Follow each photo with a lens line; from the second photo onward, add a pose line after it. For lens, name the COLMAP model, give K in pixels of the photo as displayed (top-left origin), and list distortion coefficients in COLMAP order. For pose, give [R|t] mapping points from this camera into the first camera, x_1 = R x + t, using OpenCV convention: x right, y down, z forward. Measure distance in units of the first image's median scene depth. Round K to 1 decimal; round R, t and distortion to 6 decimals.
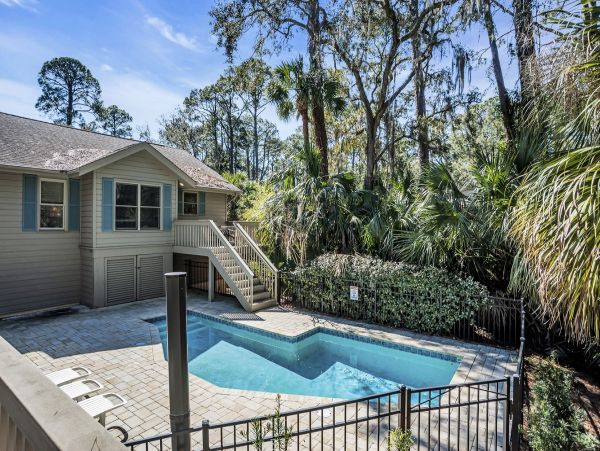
lens RADIAL K [[331.6, 0, 298.1], [0, 331.6, 222.1], [0, 0, 1]] dist [-0.067923, 0.030202]
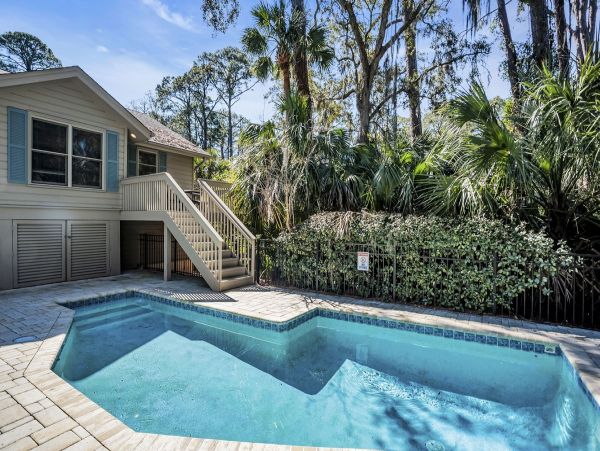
lens RADIAL K [[309.2, 0, 296.1], [0, 309.2, 225.9], [0, 0, 1]] dist [-0.086757, 0.040397]
pose [[0.996551, 0.001167, 0.082975, -0.028735], [-0.002313, 0.999903, 0.013715, 0.113991], [-0.082951, -0.013859, 0.996457, 0.302302]]
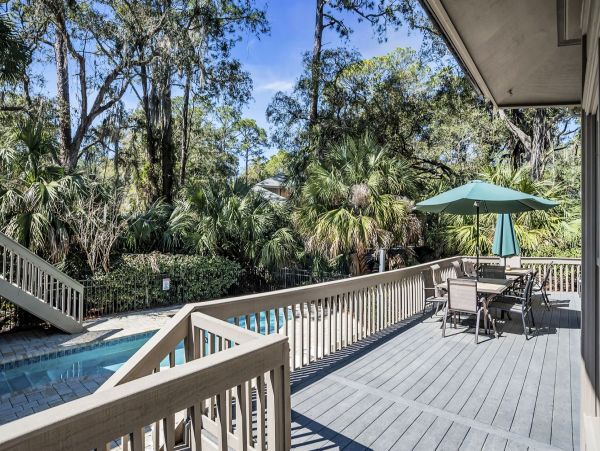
lens RADIAL K [[331.6, 0, 298.1], [0, 331.6, 222.1], [0, 0, 1]] dist [-0.067923, 0.030202]
pose [[0.064329, 0.024180, 0.997636, -0.883289], [-0.022762, 0.999482, -0.022757, 0.004253], [-0.997669, -0.021244, 0.064846, 0.398429]]
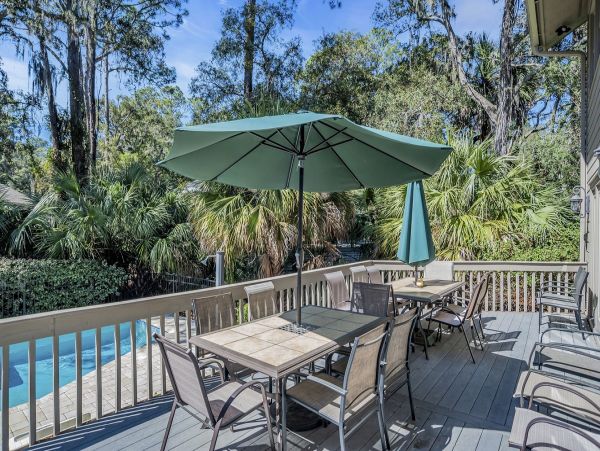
lens RADIAL K [[331.6, 0, 298.1], [0, 331.6, 222.1], [0, 0, 1]] dist [-0.067923, 0.030202]
pose [[0.054878, 0.012971, 0.998409, -0.580755], [-0.011600, 0.999856, -0.012352, 0.004598], [-0.998426, -0.010904, 0.055020, 0.109171]]
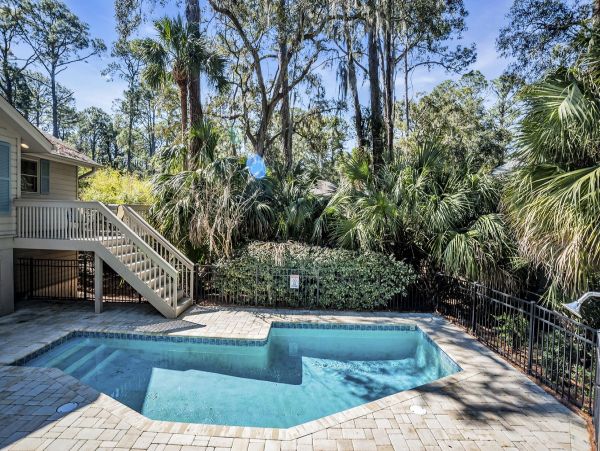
lens RADIAL K [[309.2, 0, 296.1], [0, 309.2, 225.9], [0, 0, 1]] dist [-0.086757, 0.040397]
pose [[0.809550, -0.002377, 0.587046, -0.322651], [-0.026737, 0.998805, 0.040915, 0.010751], [-0.586442, -0.048819, 0.808519, 0.235867]]
